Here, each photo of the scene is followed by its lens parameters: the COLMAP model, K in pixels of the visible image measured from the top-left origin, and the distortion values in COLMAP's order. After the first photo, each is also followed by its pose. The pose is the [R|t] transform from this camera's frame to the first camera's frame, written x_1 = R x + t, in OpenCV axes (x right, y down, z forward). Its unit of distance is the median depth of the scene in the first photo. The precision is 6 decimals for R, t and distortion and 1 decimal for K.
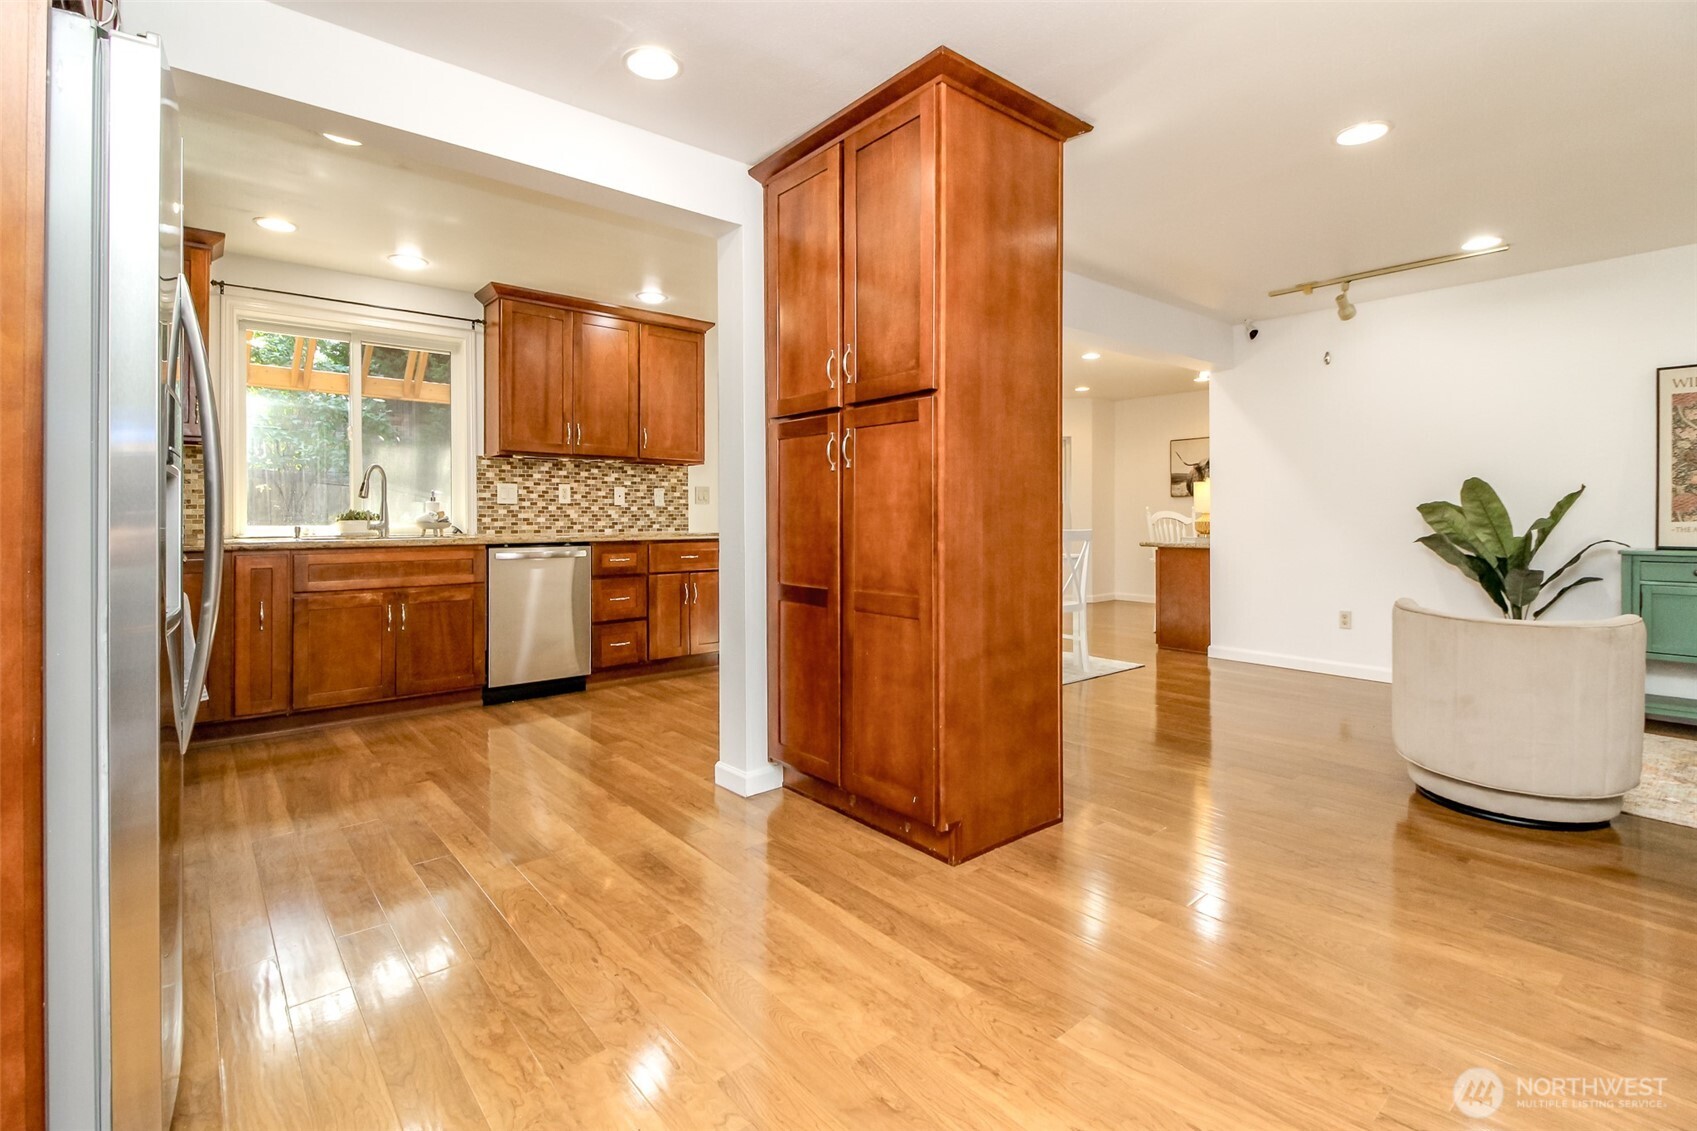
lens RADIAL K [[771.1, 0, 851.0], [0, 771.1, 510.5], [0, 0, 1]] dist [0.012720, -0.008515]
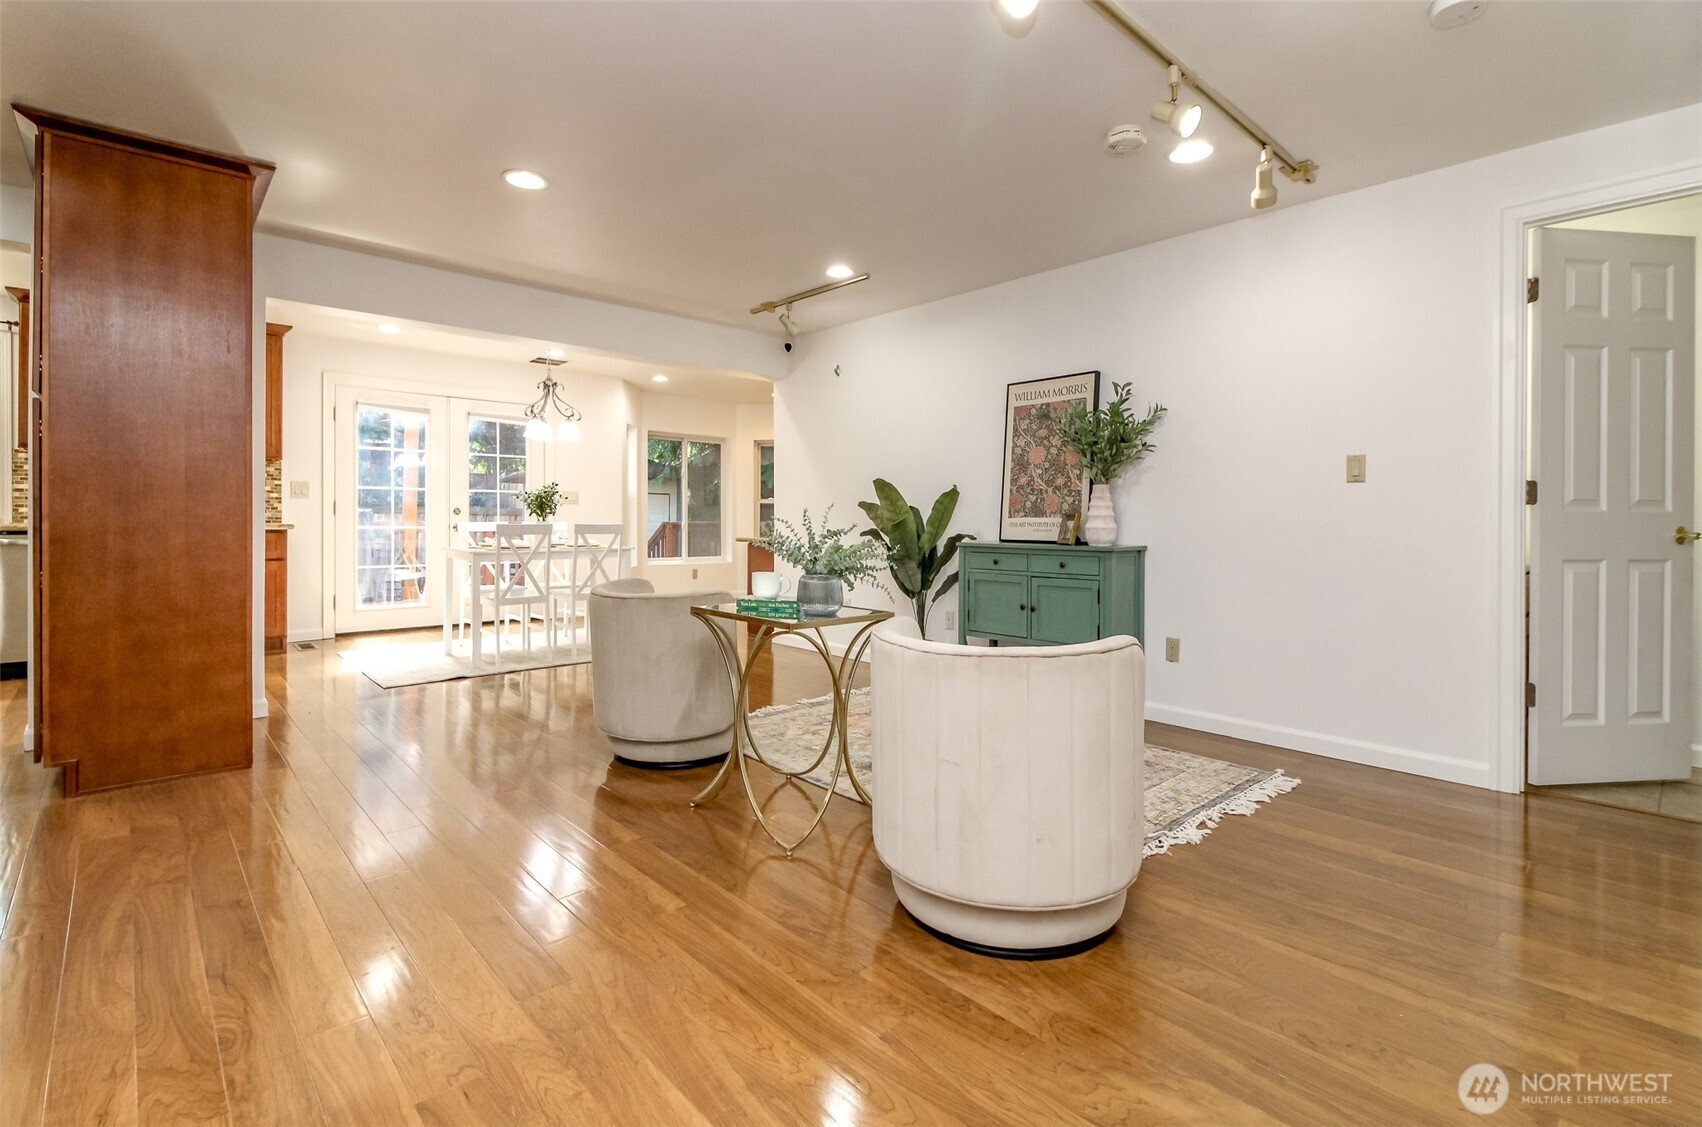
lens RADIAL K [[796.5, 0, 828.8], [0, 796.5, 503.6], [0, 0, 1]] dist [0.034179, -0.000001]
pose [[0.999605, 0.009207, 0.026555, 0.664051], [-0.008871, 0.999879, -0.012755, 0.009060], [-0.026669, 0.012514, 0.999566, -0.146292]]
